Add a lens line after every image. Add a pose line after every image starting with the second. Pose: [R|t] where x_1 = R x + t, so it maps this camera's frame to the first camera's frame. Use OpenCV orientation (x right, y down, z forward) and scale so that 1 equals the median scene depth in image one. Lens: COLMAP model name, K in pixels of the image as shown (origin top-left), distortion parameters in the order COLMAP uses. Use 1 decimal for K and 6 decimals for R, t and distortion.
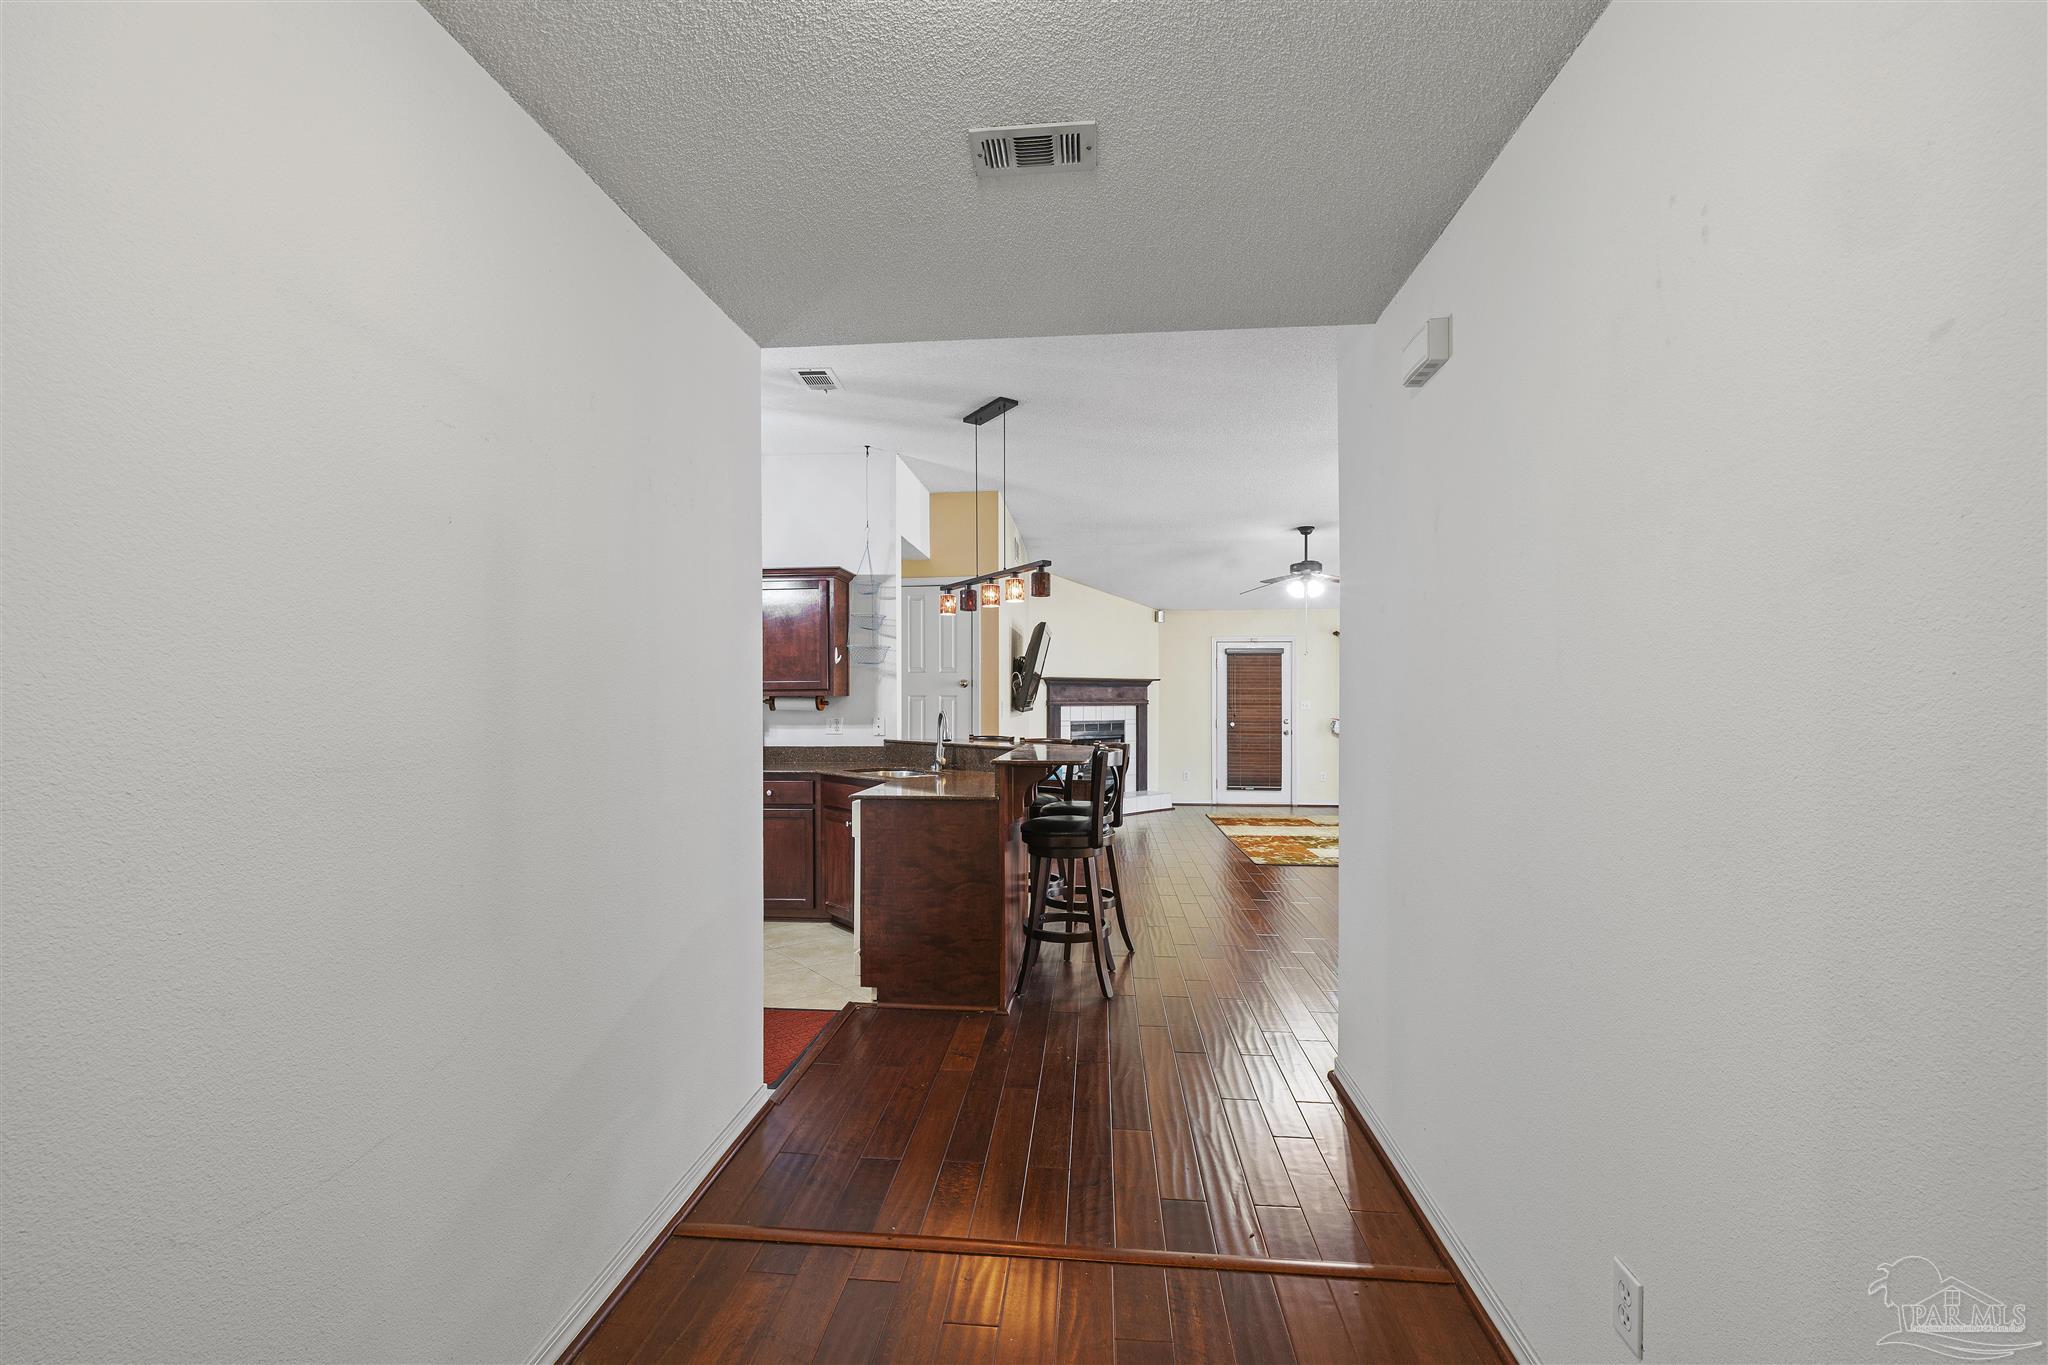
lens RADIAL K [[863.6, 0, 1023.2], [0, 863.6, 691.0], [0, 0, 1]] dist [-0.003065, 0.001692]
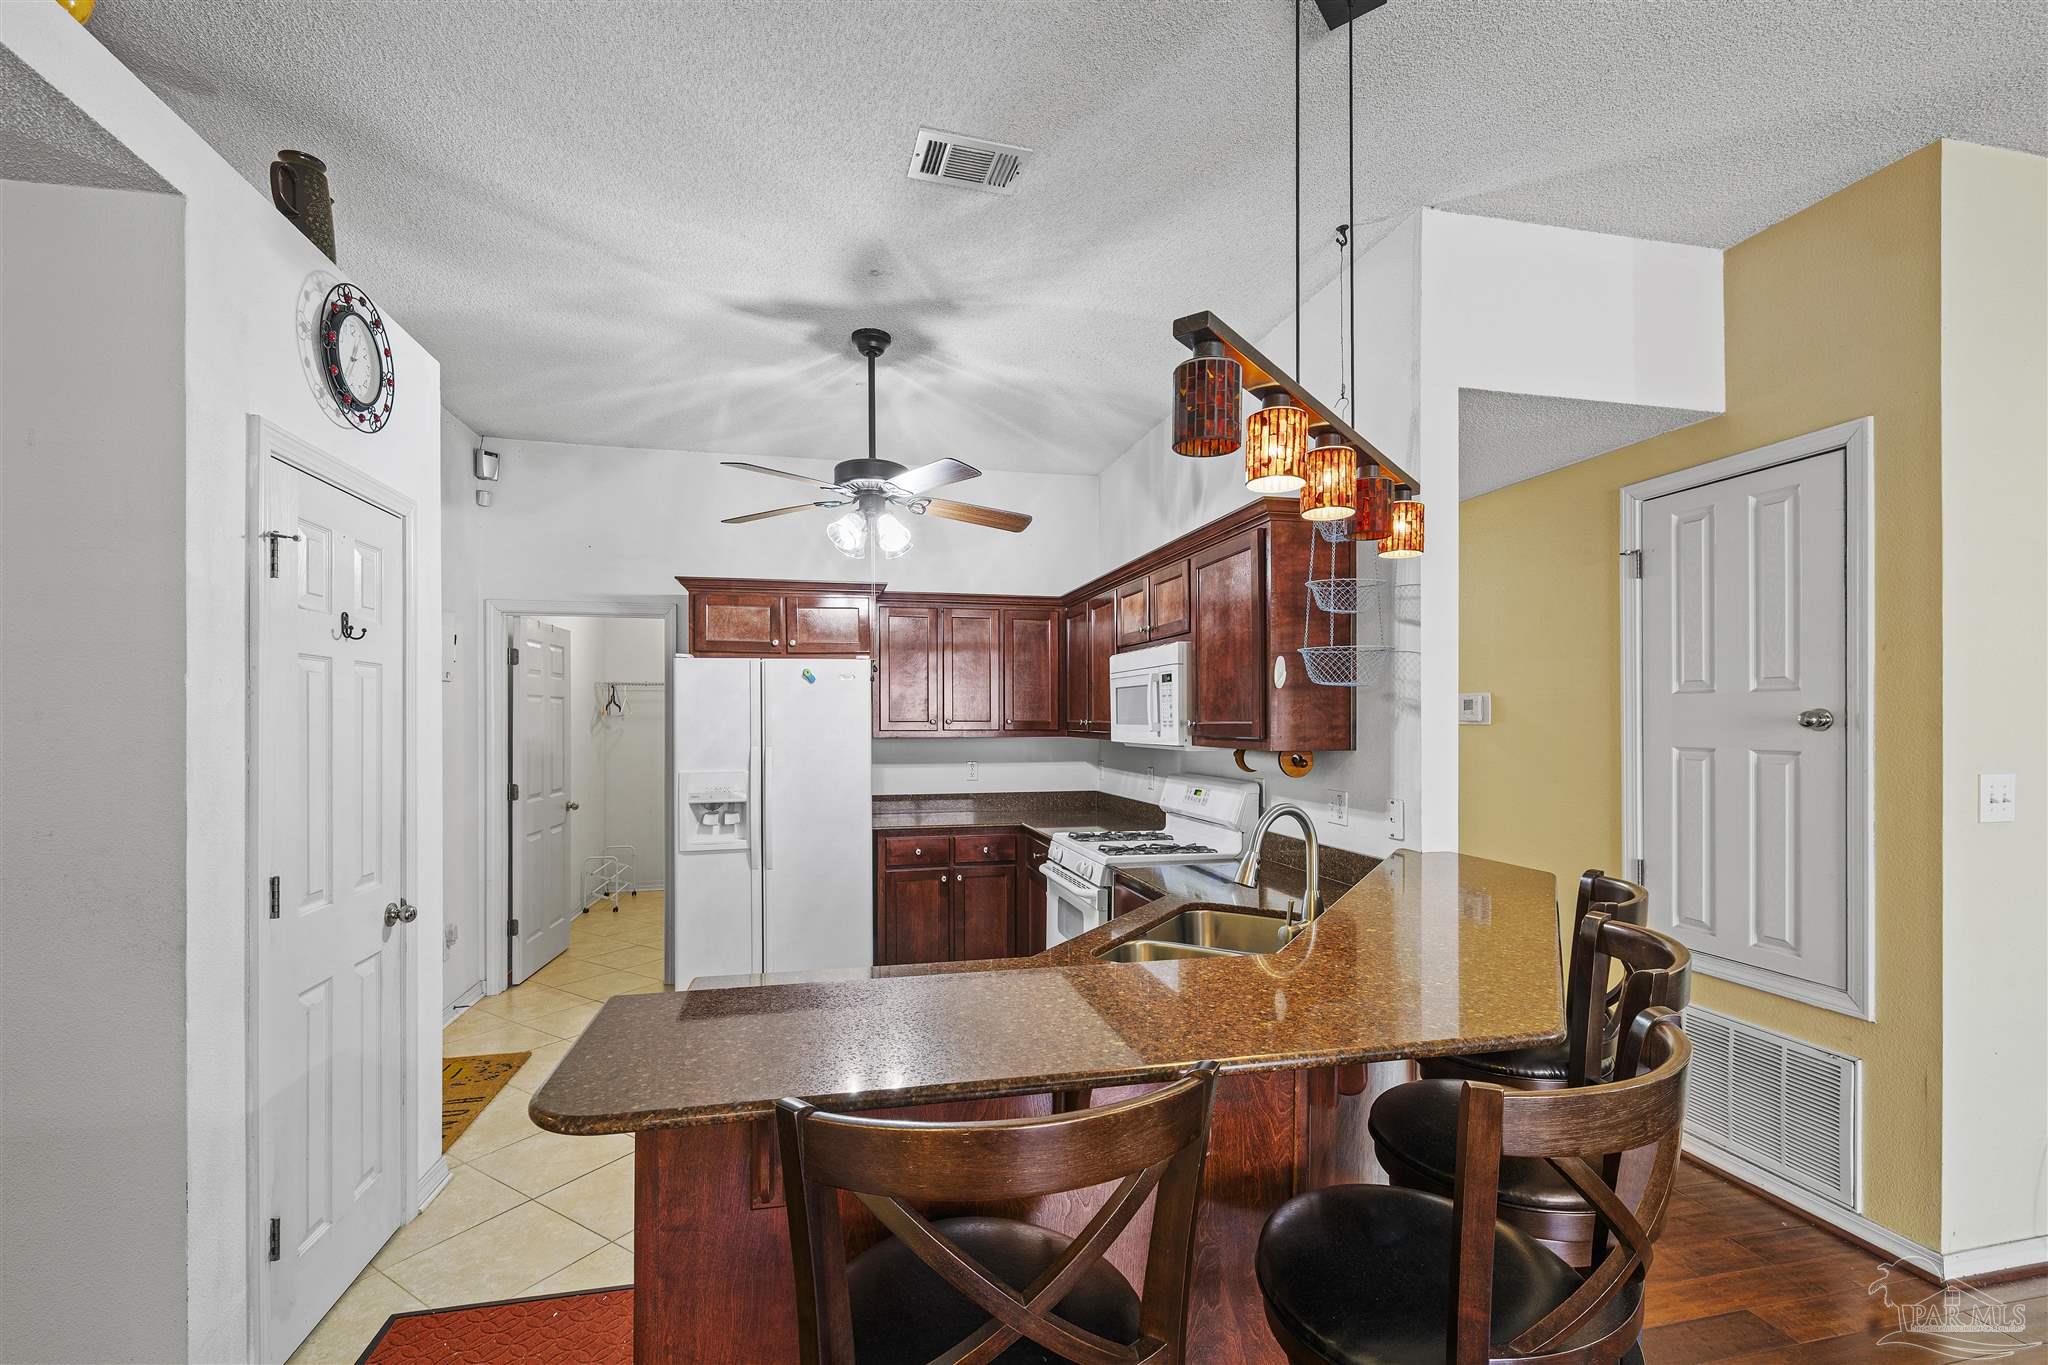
lens RADIAL K [[863.6, 0, 1007.3], [0, 863.6, 716.9], [0, 0, 1]] dist [-0.003065, 0.001692]
pose [[0.300881, -0.002522, -0.953658, 0.180013], [0.009537, 0.999954, 0.000365, -0.013273], [0.953614, -0.009204, 0.300892, 0.557606]]
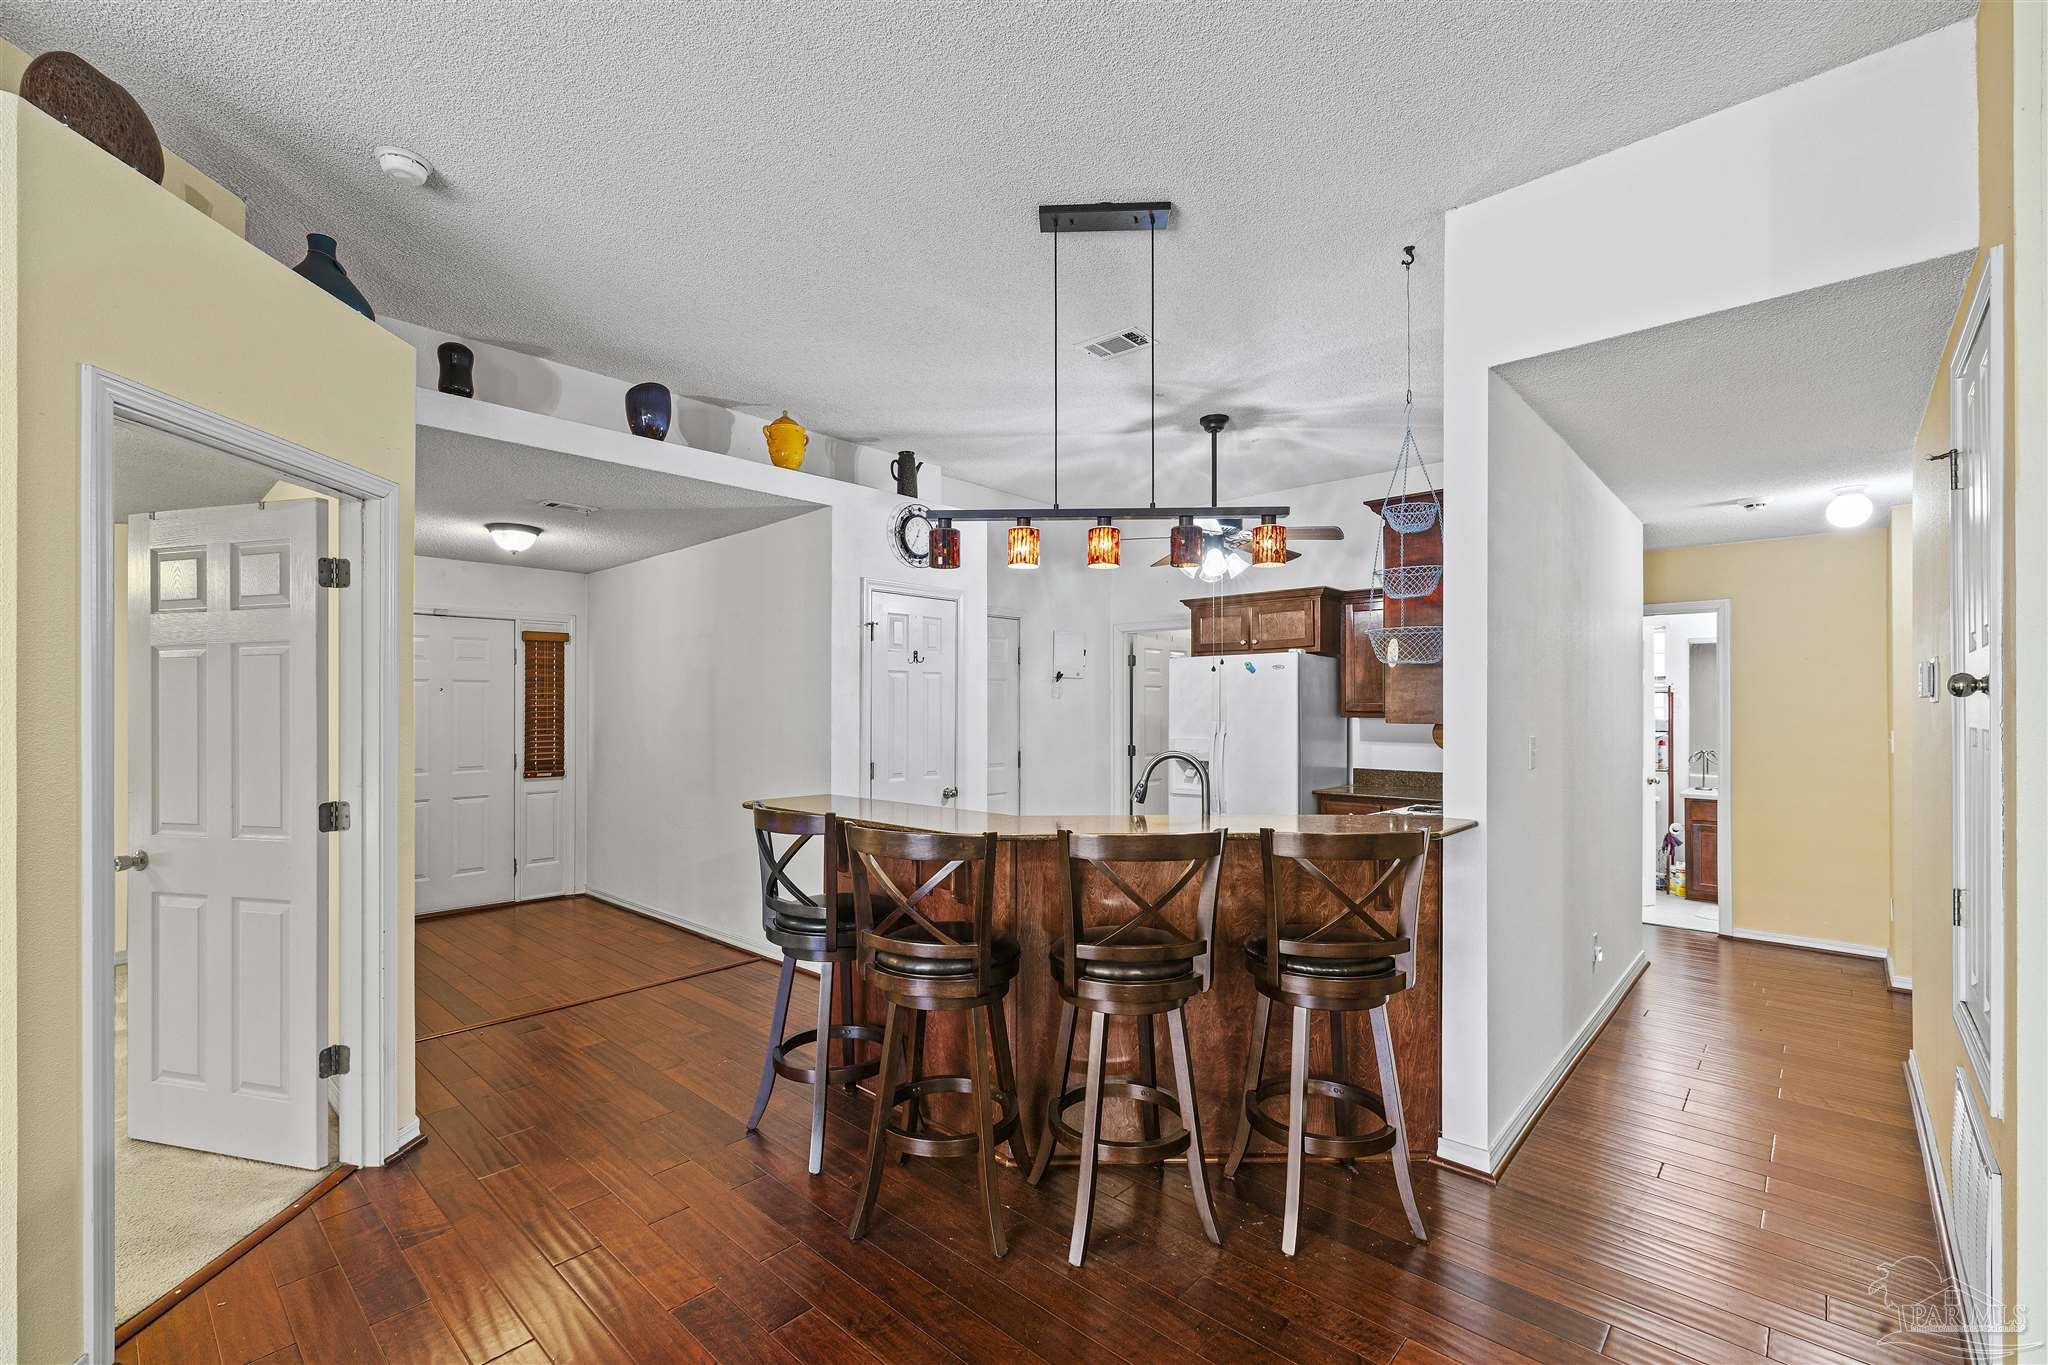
lens RADIAL K [[863.6, 0, 1017.2], [0, 863.6, 698.3], [0, 0, 1]] dist [-0.003065, 0.001692]
pose [[-0.619750, -0.010476, -0.784729, 0.309537], [0.004262, 0.999851, -0.016714, -0.002447], [0.784787, -0.013703, -0.619614, 0.931622]]
